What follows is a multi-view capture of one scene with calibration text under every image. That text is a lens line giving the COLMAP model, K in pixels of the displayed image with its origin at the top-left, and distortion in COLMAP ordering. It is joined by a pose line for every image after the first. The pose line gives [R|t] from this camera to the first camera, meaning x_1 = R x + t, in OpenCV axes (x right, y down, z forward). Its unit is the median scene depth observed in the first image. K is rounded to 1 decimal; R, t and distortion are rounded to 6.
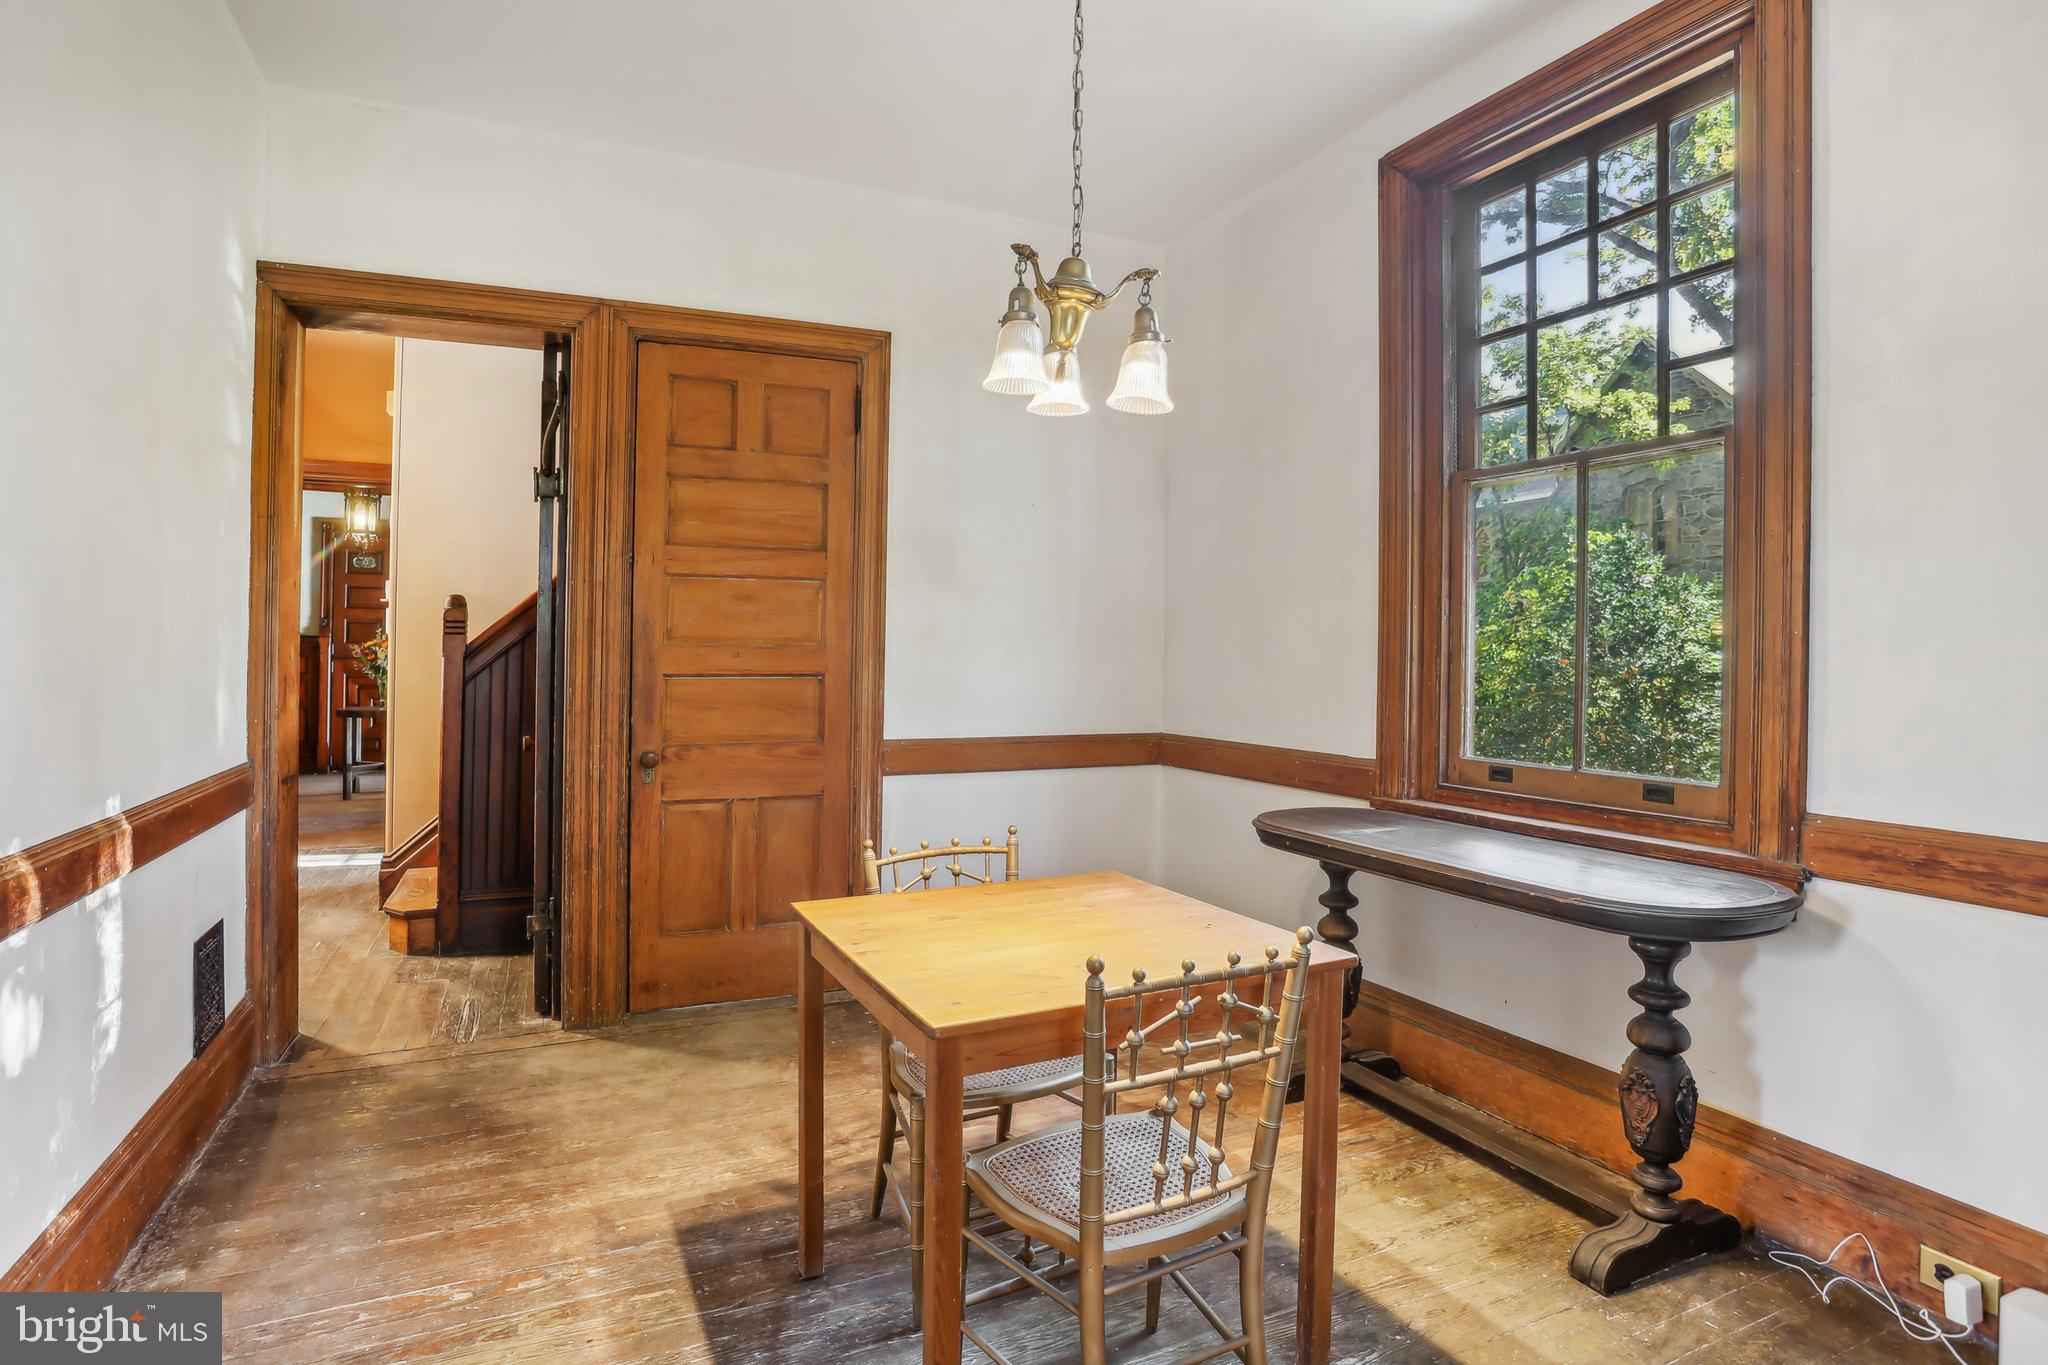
lens RADIAL K [[1118.5, 0, 1025.7], [0, 1118.5, 662.4], [0, 0, 1]] dist [-0.080122, 0.039638]
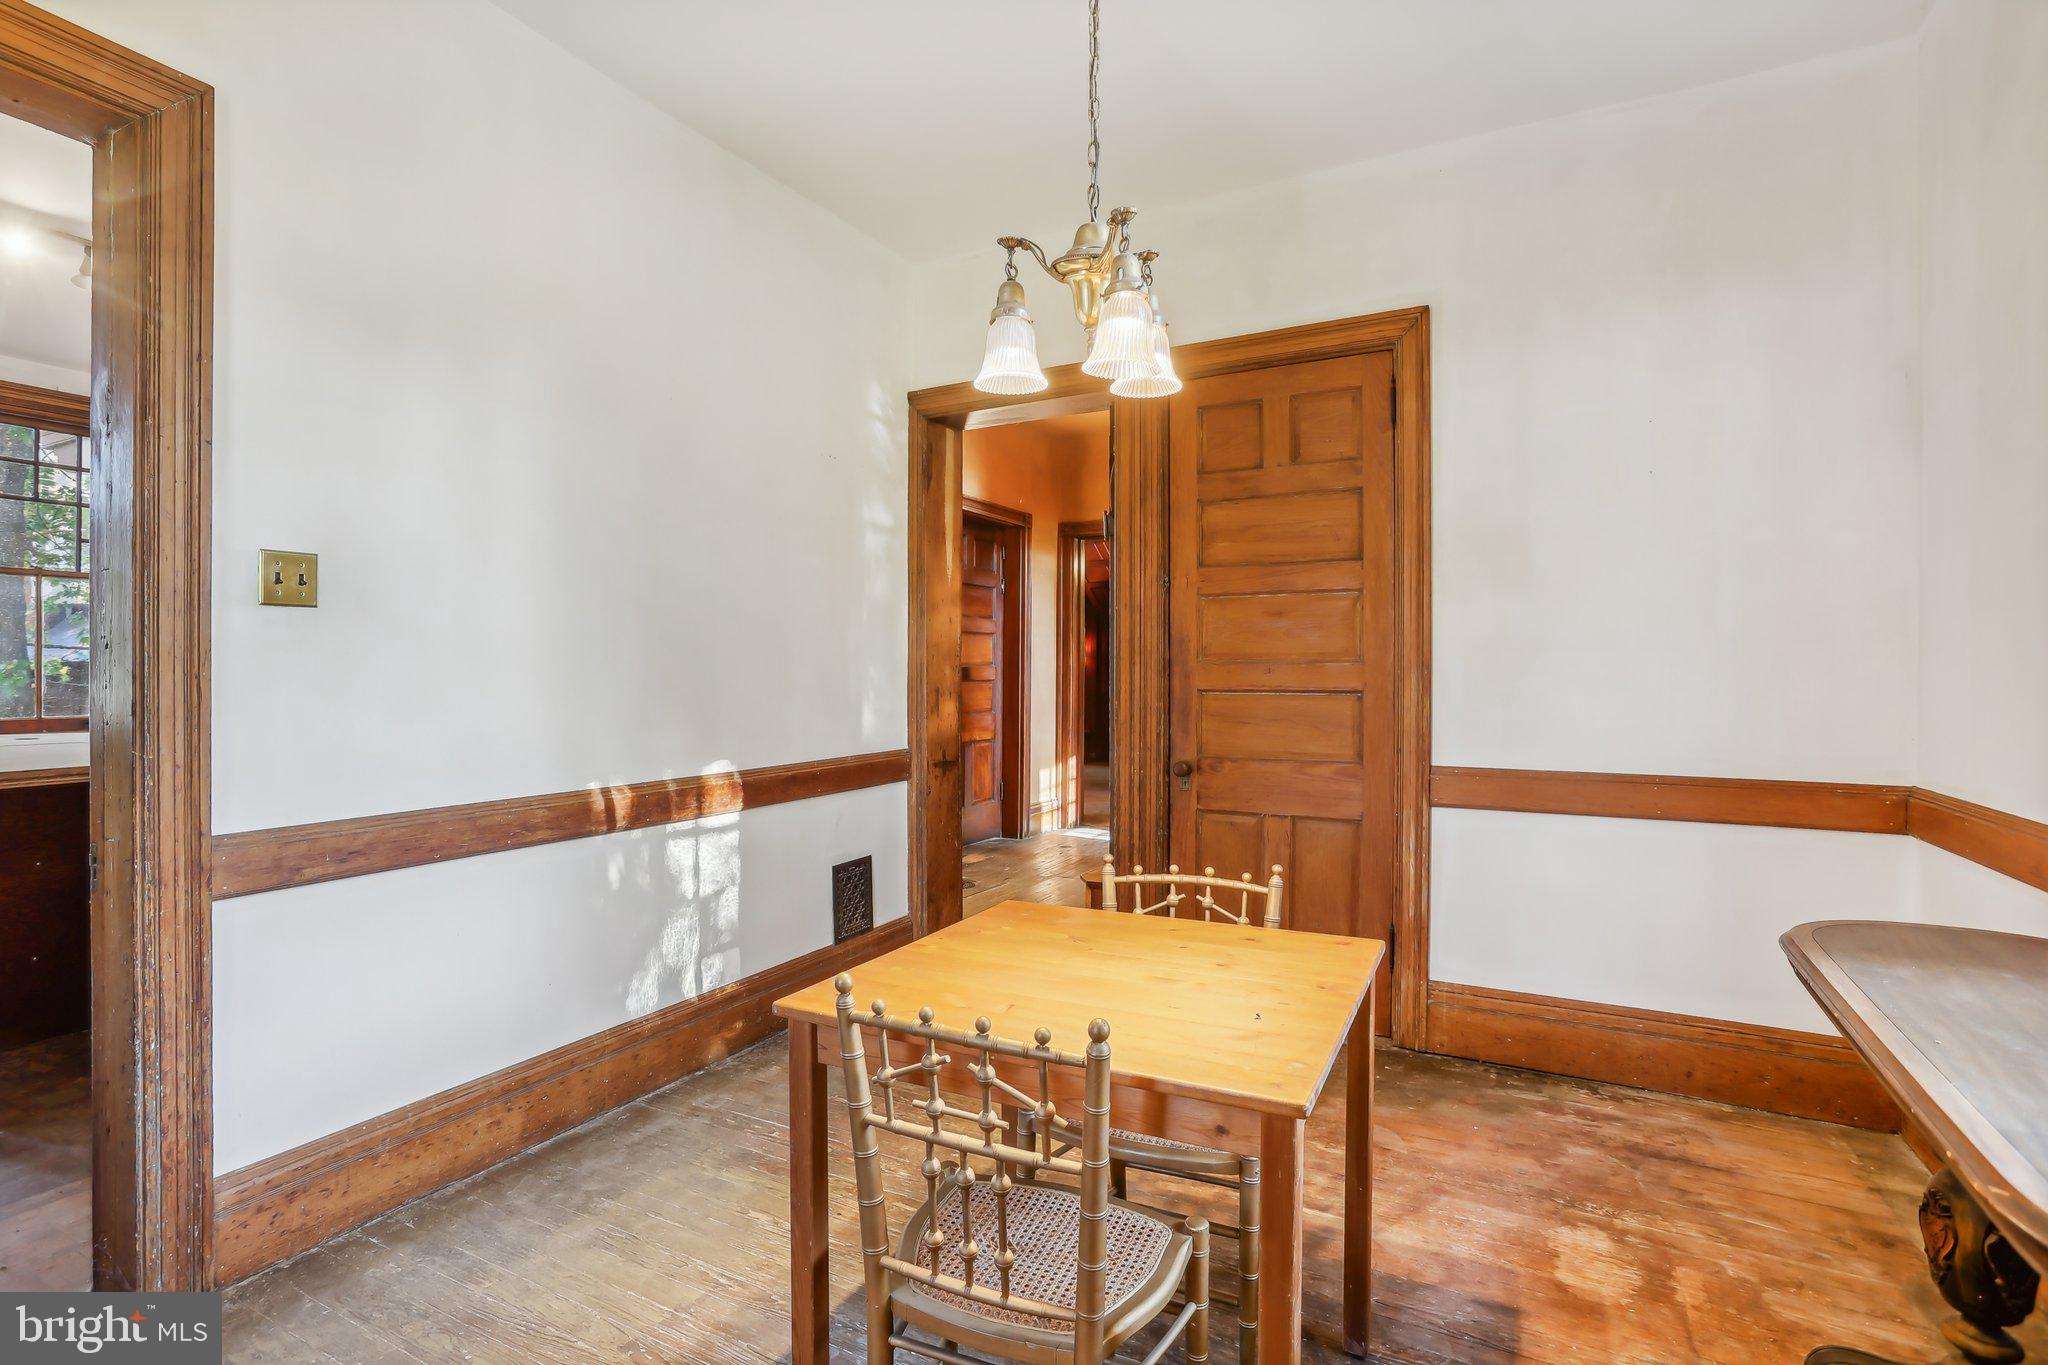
lens RADIAL K [[1049.5, 0, 944.3], [0, 1049.5, 663.2], [0, 0, 1]] dist [-0.069506, 0.032425]
pose [[0.548192, -0.012407, -0.836261, 0.369753], [-0.003775, 0.999843, -0.017308, 0.003821], [0.836344, 0.012645, 0.548059, 0.242373]]
